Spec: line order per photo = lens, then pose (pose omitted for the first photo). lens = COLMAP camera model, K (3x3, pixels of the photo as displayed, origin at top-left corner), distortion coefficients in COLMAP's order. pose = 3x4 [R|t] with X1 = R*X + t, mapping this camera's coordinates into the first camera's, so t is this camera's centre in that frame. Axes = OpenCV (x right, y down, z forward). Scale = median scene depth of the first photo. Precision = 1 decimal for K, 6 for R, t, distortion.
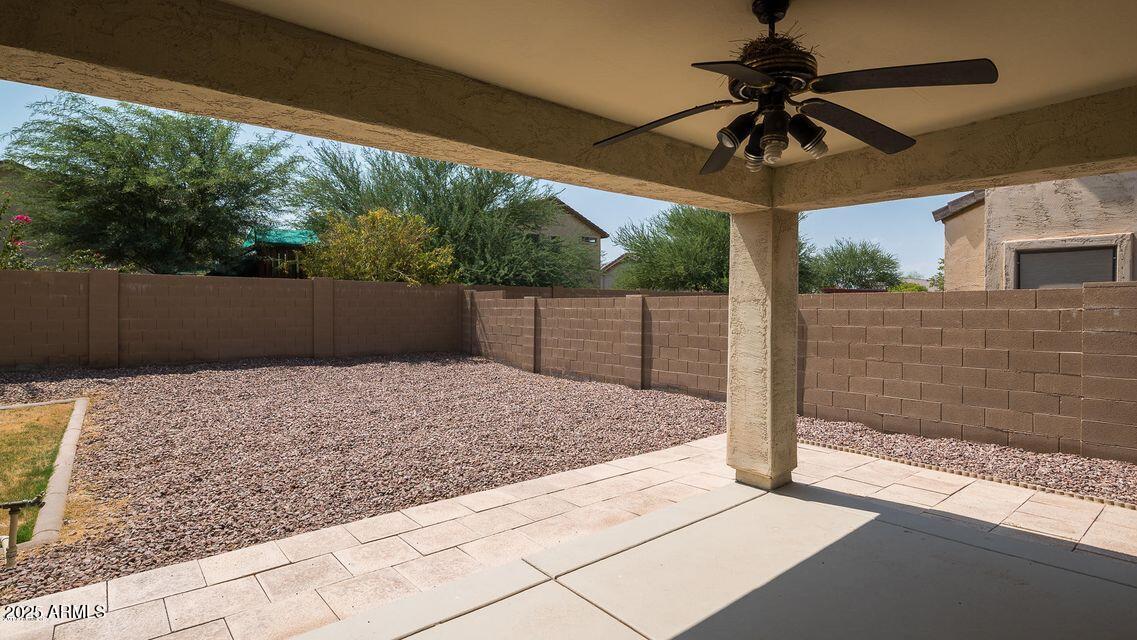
lens RADIAL K [[565.2, 0, 568.5], [0, 565.2, 316.8], [0, 0, 1]] dist [-0.005718, 0.000142]
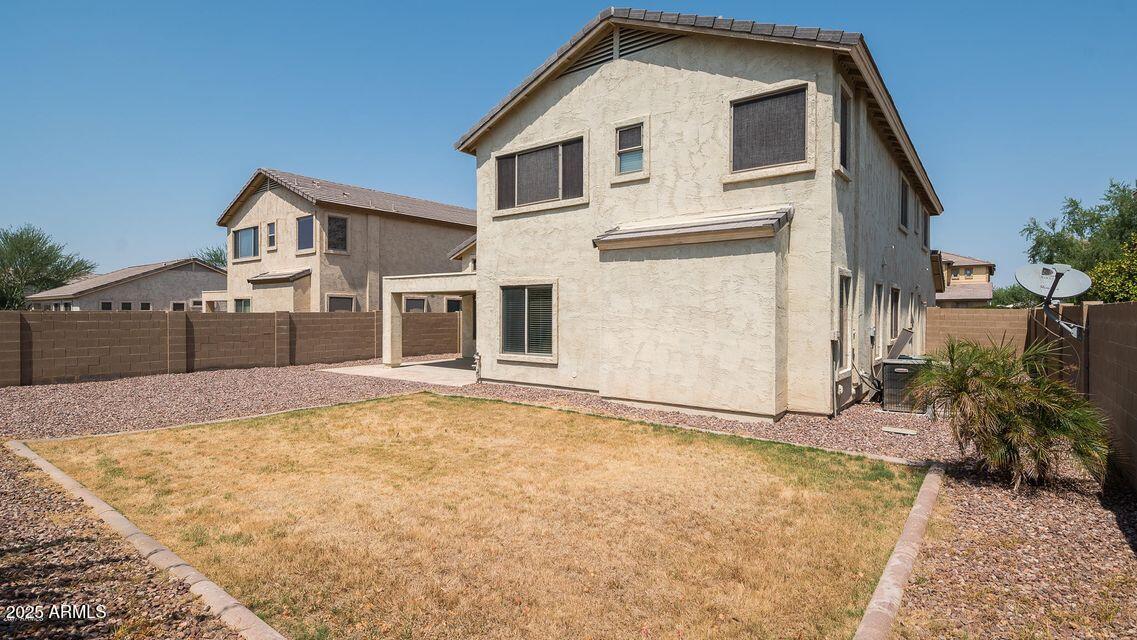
lens RADIAL K [[565.2, 0, 567.8], [0, 565.2, 317.7], [0, 0, 1]] dist [-0.005718, 0.000142]
pose [[-0.237979, -0.013530, 0.971176, -1.627959], [0.012732, 0.999774, 0.017048, -0.034518], [-0.971187, 0.016422, -0.237753, 0.372005]]
